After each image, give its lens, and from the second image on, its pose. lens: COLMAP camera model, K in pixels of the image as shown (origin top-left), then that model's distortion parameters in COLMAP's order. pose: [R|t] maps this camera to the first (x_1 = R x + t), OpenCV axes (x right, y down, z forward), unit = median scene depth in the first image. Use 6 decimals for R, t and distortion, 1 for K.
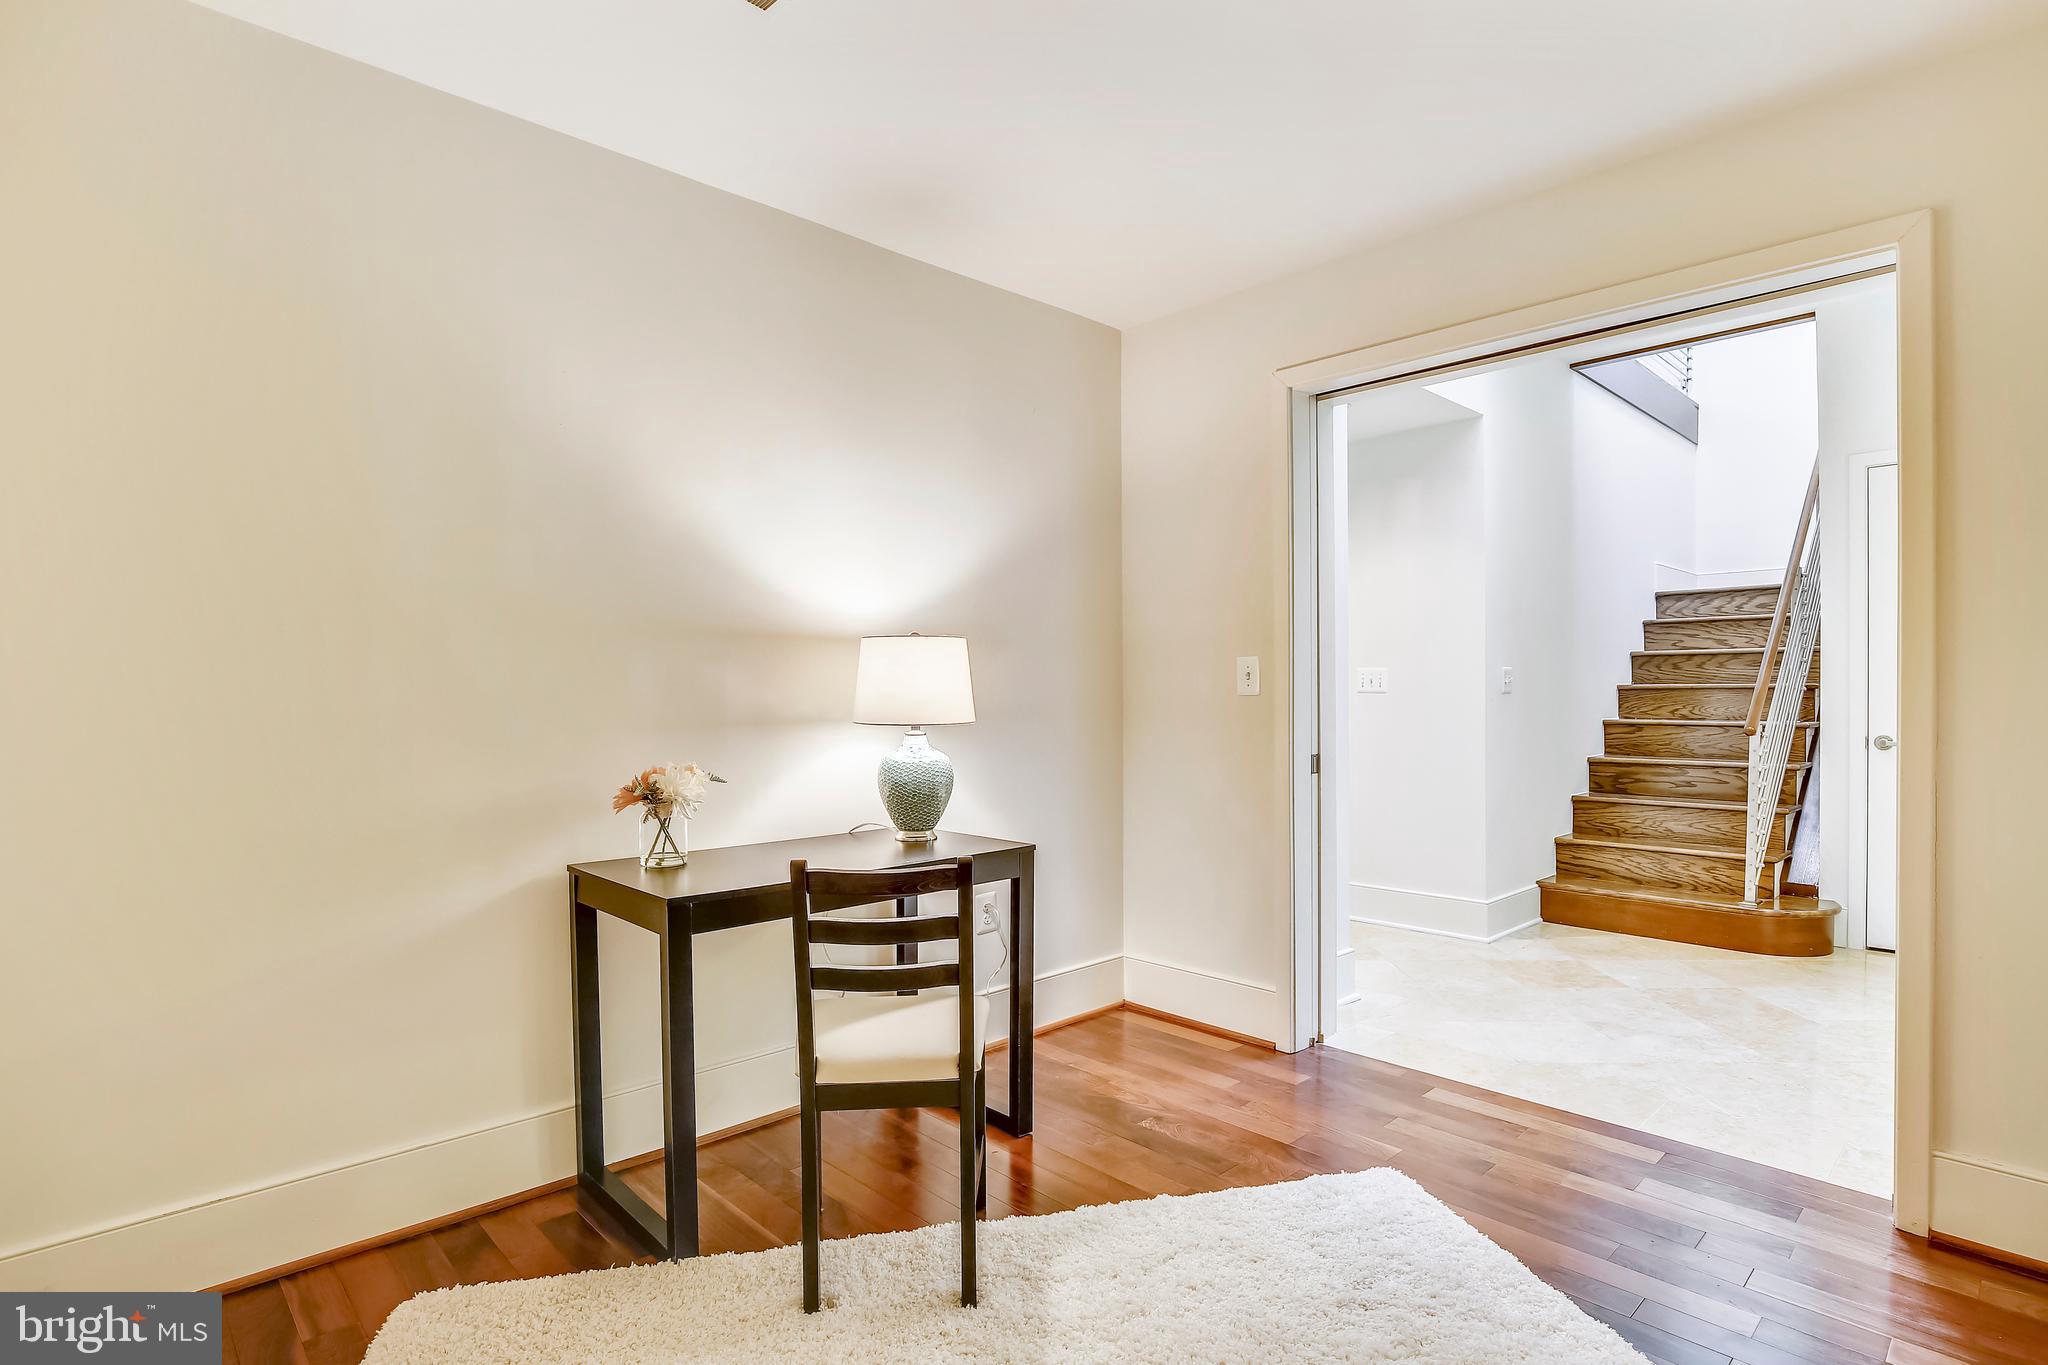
lens RADIAL K [[1034.0, 0, 1030.3], [0, 1034.0, 688.7], [0, 0, 1]] dist [0.025804, -0.000143]
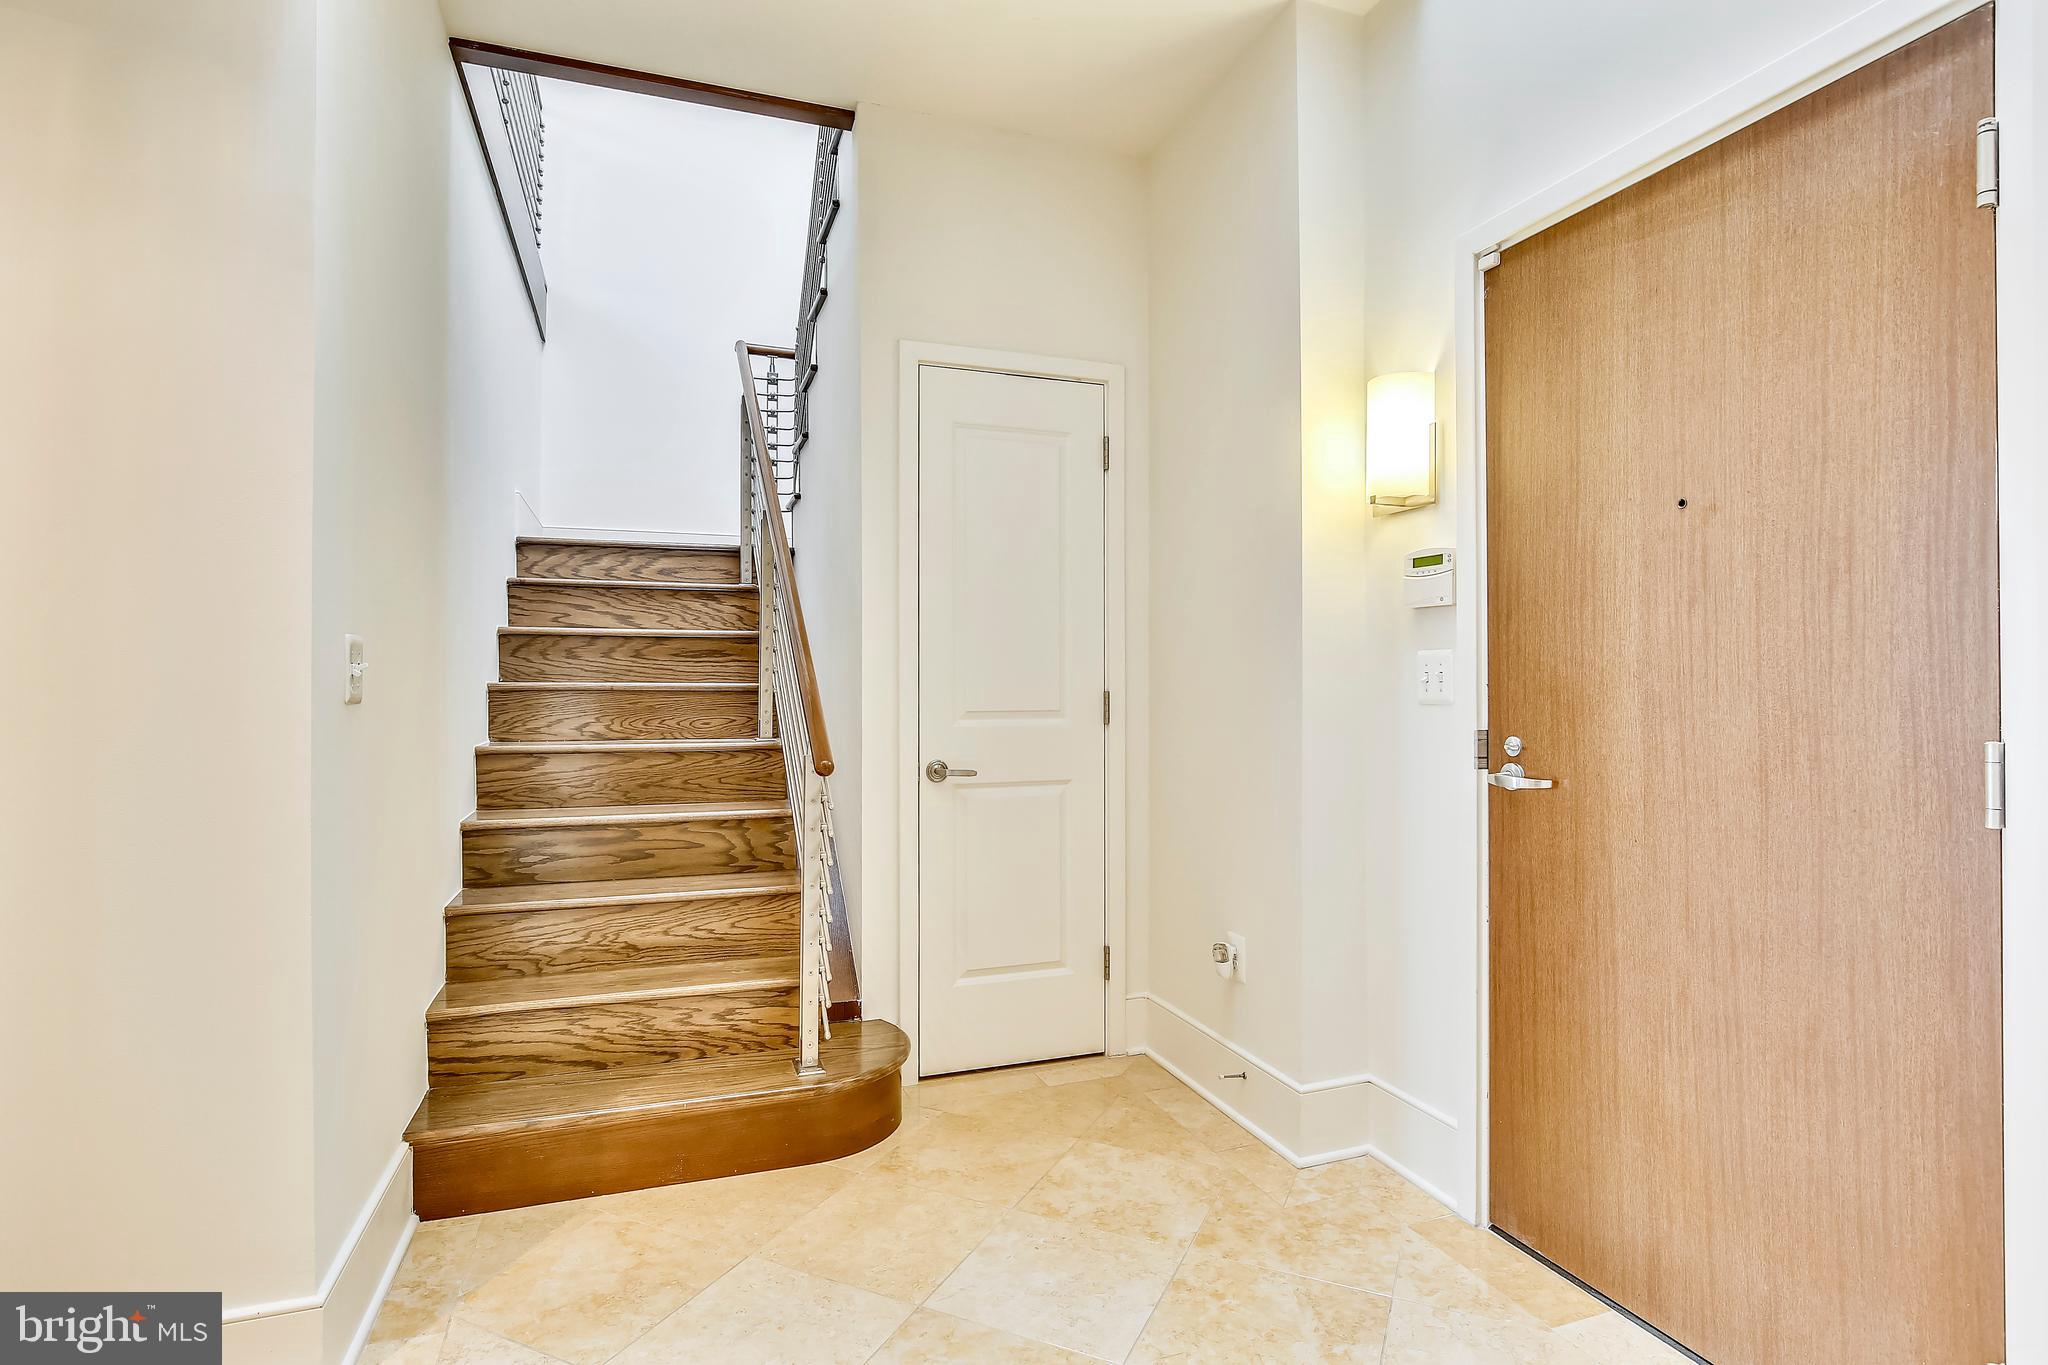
lens RADIAL K [[1034.0, 0, 1031.8], [0, 1034.0, 683.0], [0, 0, 1]] dist [0.025804, -0.000143]
pose [[0.401465, 0.007137, 0.915847, 0.165807], [-0.007371, 0.999962, -0.004561, -0.003608], [-0.915845, -0.004920, 0.401502, 0.512935]]
